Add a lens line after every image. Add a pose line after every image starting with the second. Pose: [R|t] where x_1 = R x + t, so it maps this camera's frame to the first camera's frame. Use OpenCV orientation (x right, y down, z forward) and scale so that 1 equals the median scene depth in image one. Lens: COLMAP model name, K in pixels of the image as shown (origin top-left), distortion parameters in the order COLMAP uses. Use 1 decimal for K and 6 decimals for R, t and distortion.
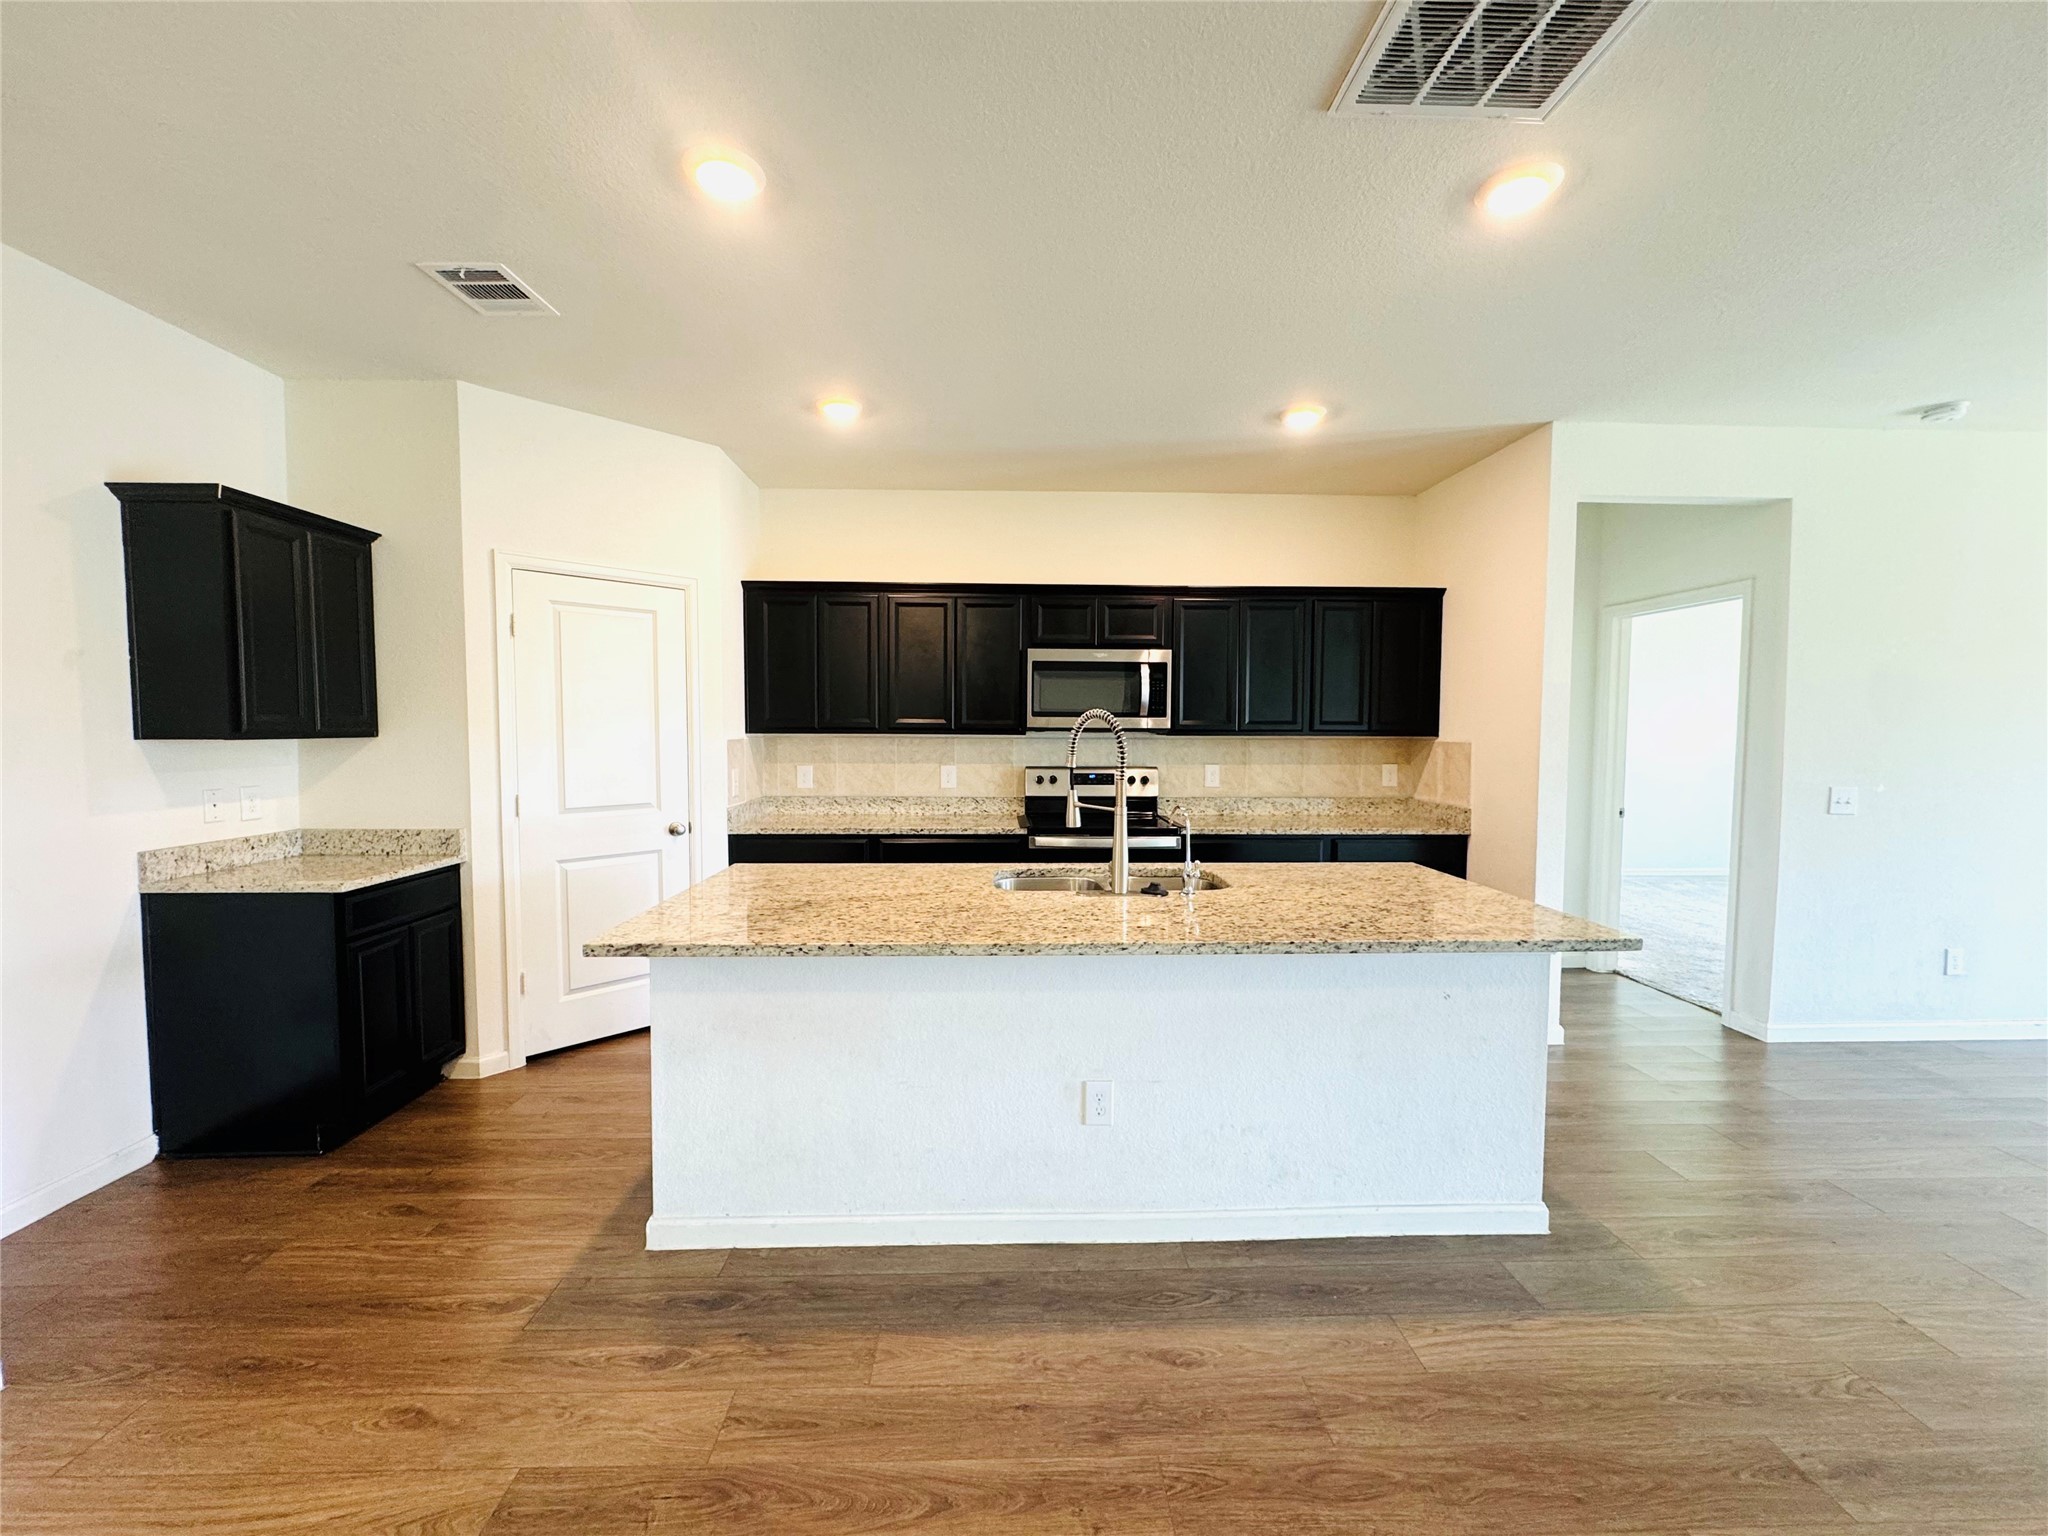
lens RADIAL K [[820.5, 0, 1028.7], [0, 820.5, 763.1], [0, 0, 1]] dist [0.002569, 0.000086]
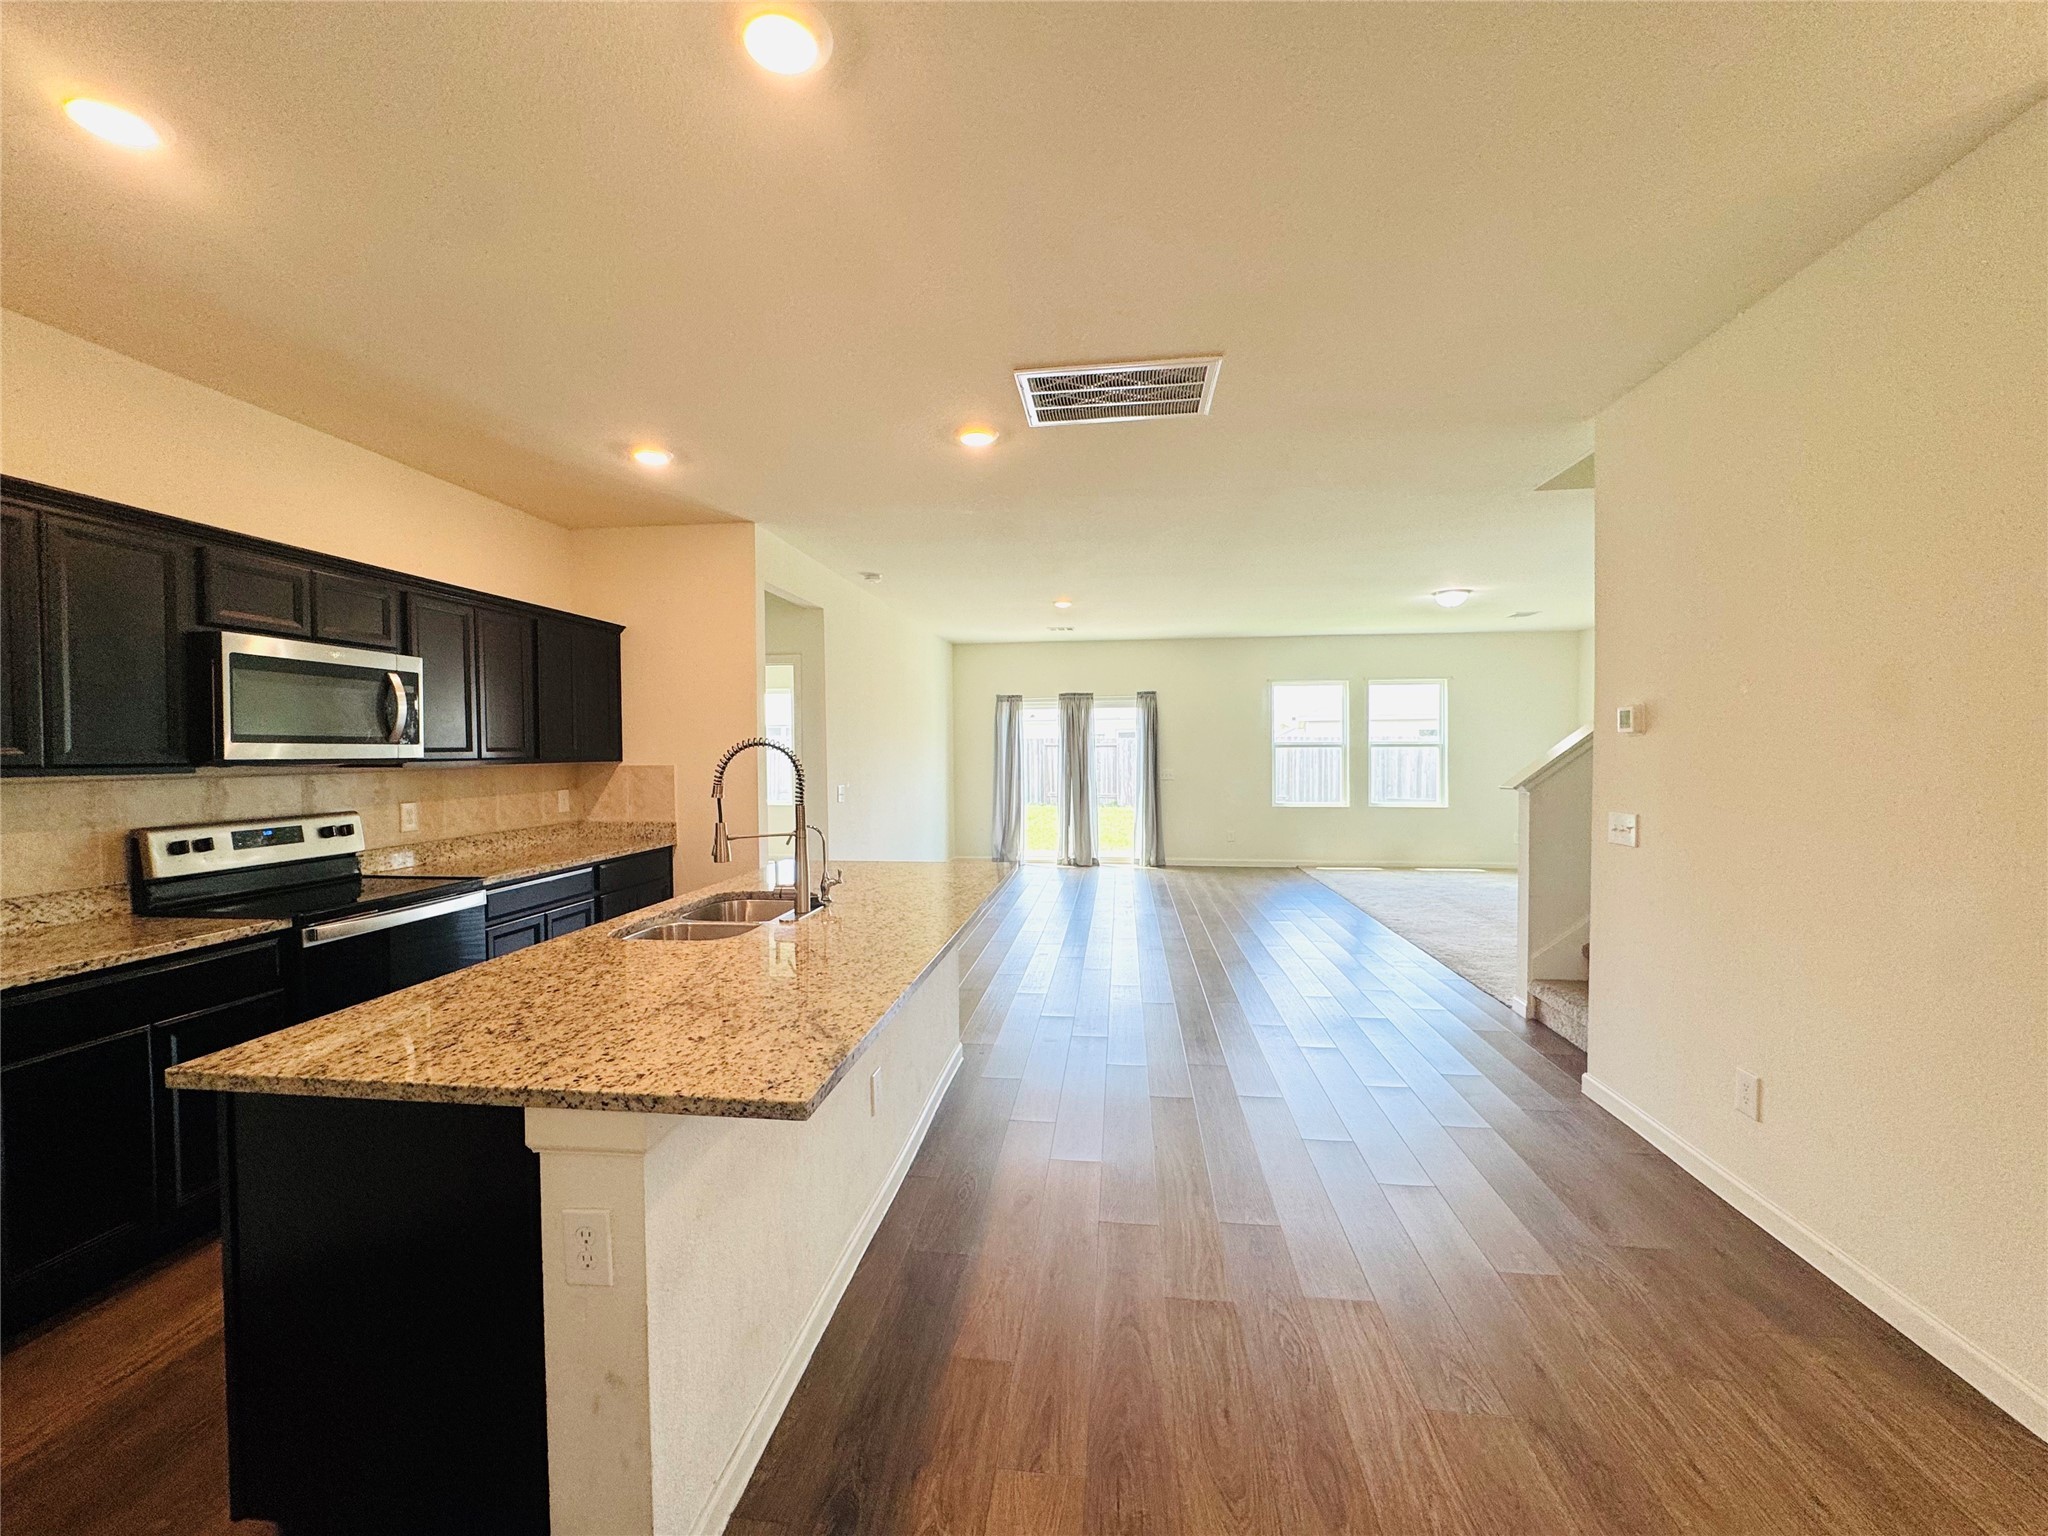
lens RADIAL K [[814.6, 0, 1019.9], [0, 814.6, 768.5], [0, 0, 1]] dist [-0.000660, -0.000048]
pose [[0.158872, -0.029864, 0.986847, -0.504533], [0.051218, 0.998446, 0.021970, -0.020141], [-0.985970, 0.047054, 0.160155, 0.320742]]
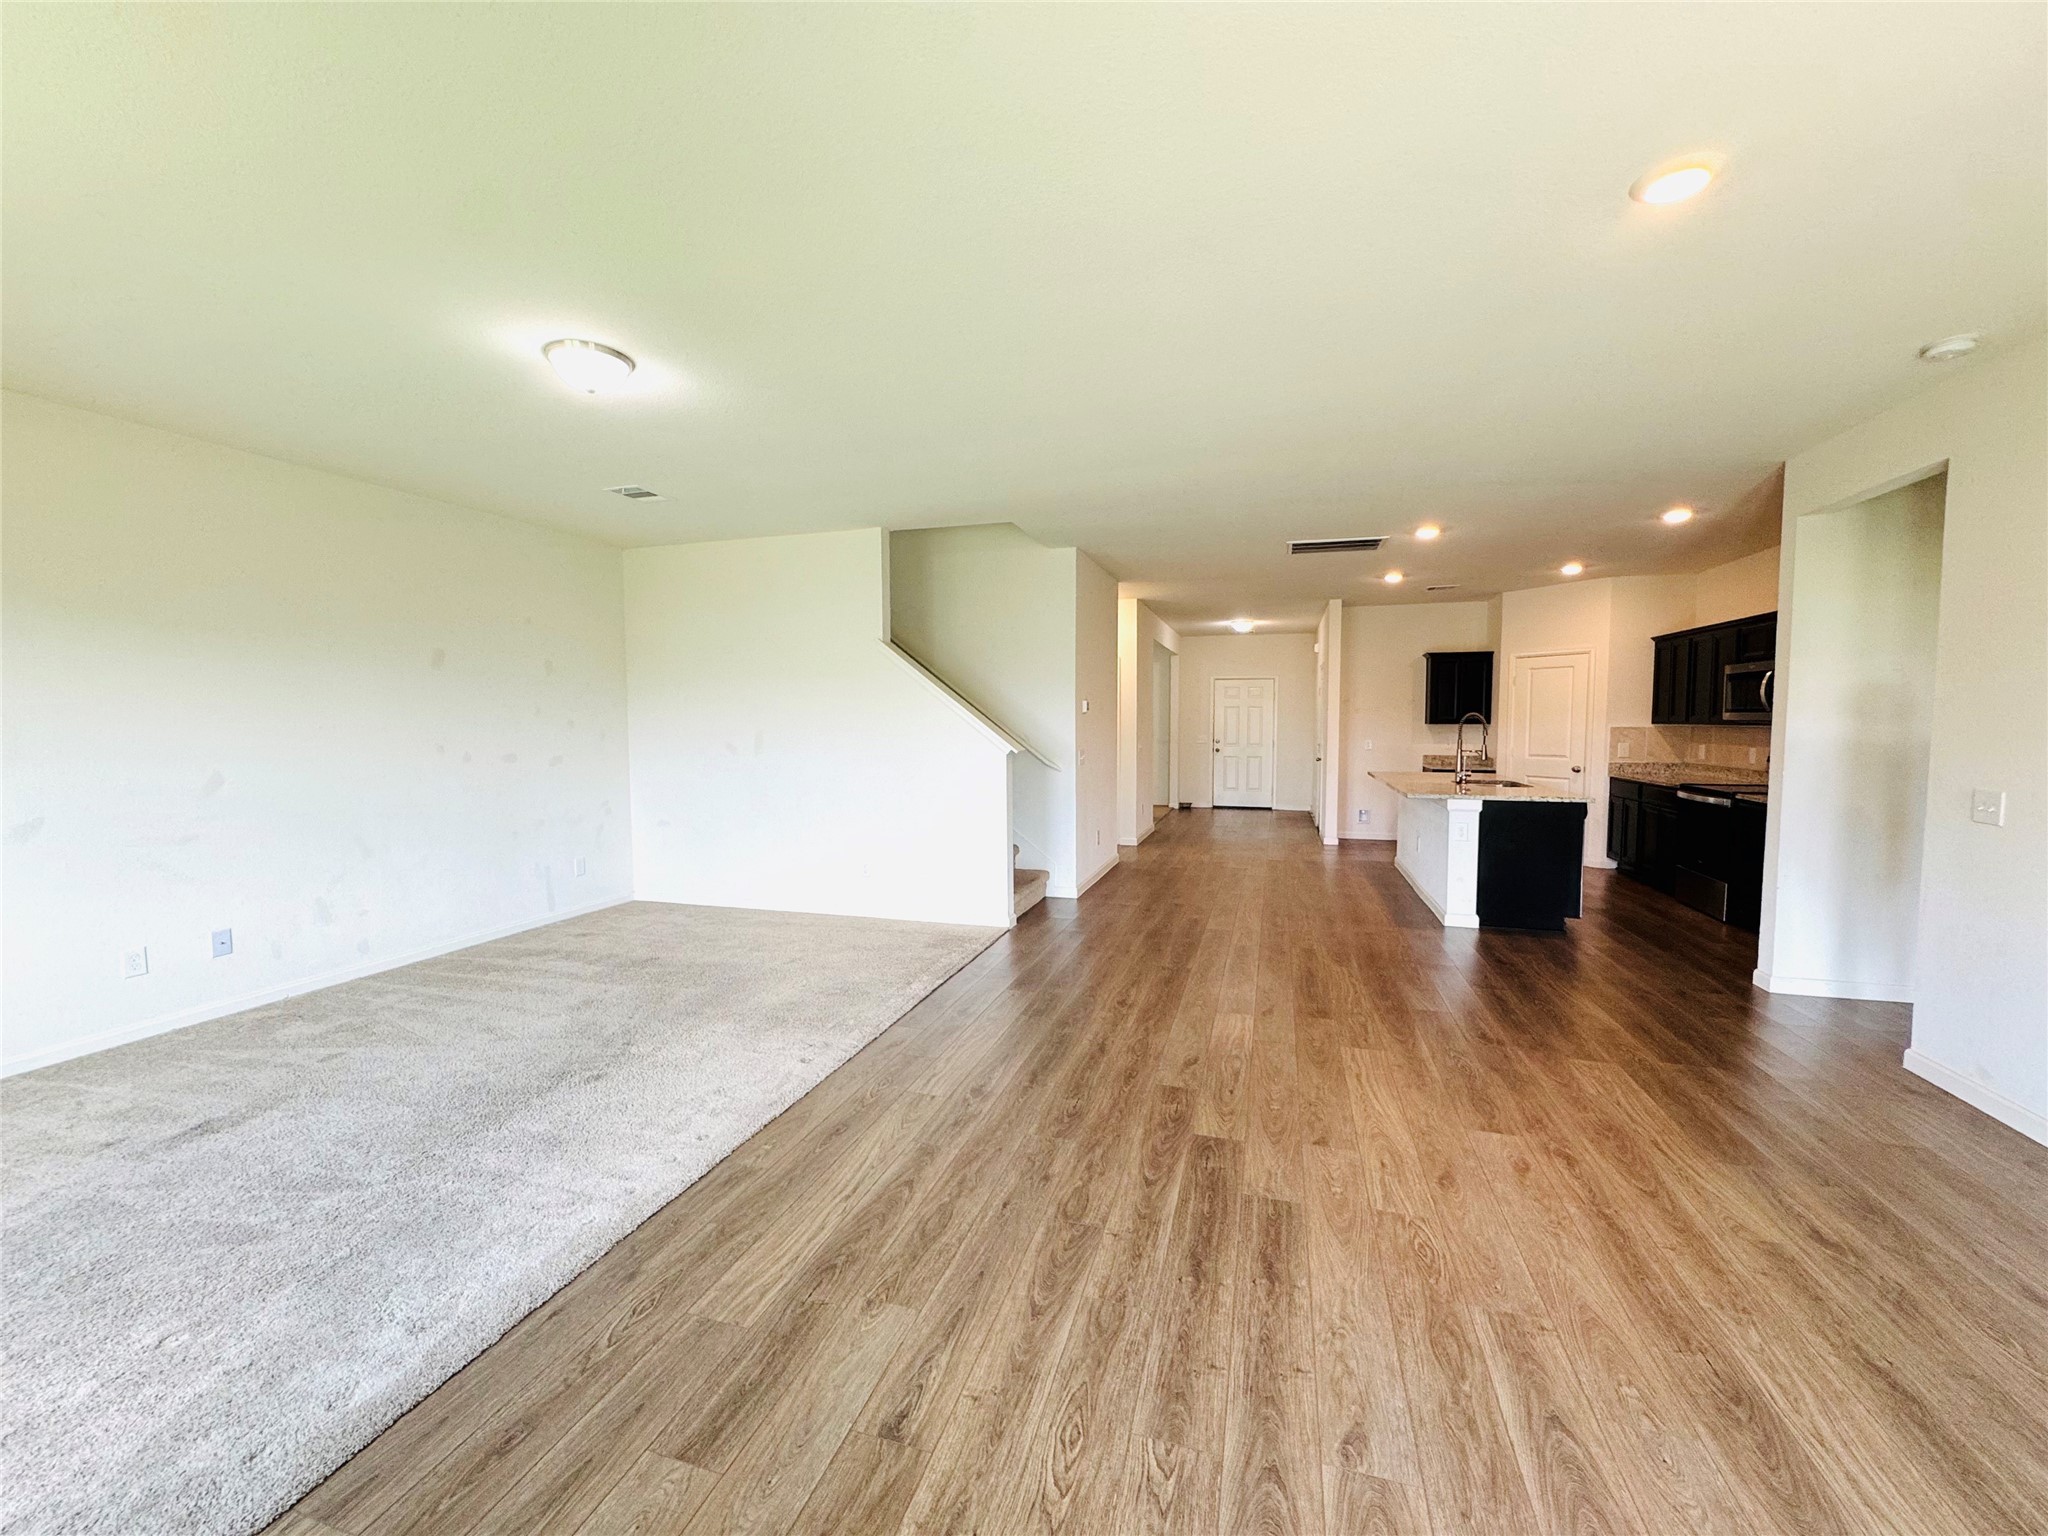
lens RADIAL K [[819.2, 0, 1021.8], [0, 819.2, 767.8], [0, 0, 1]] dist [-0.004171, 0.000224]
pose [[-0.331441, 0.052382, -0.942021, 1.770678], [-0.041257, 0.996698, 0.069938, -0.009209], [0.942574, 0.062045, -0.328185, 0.311565]]
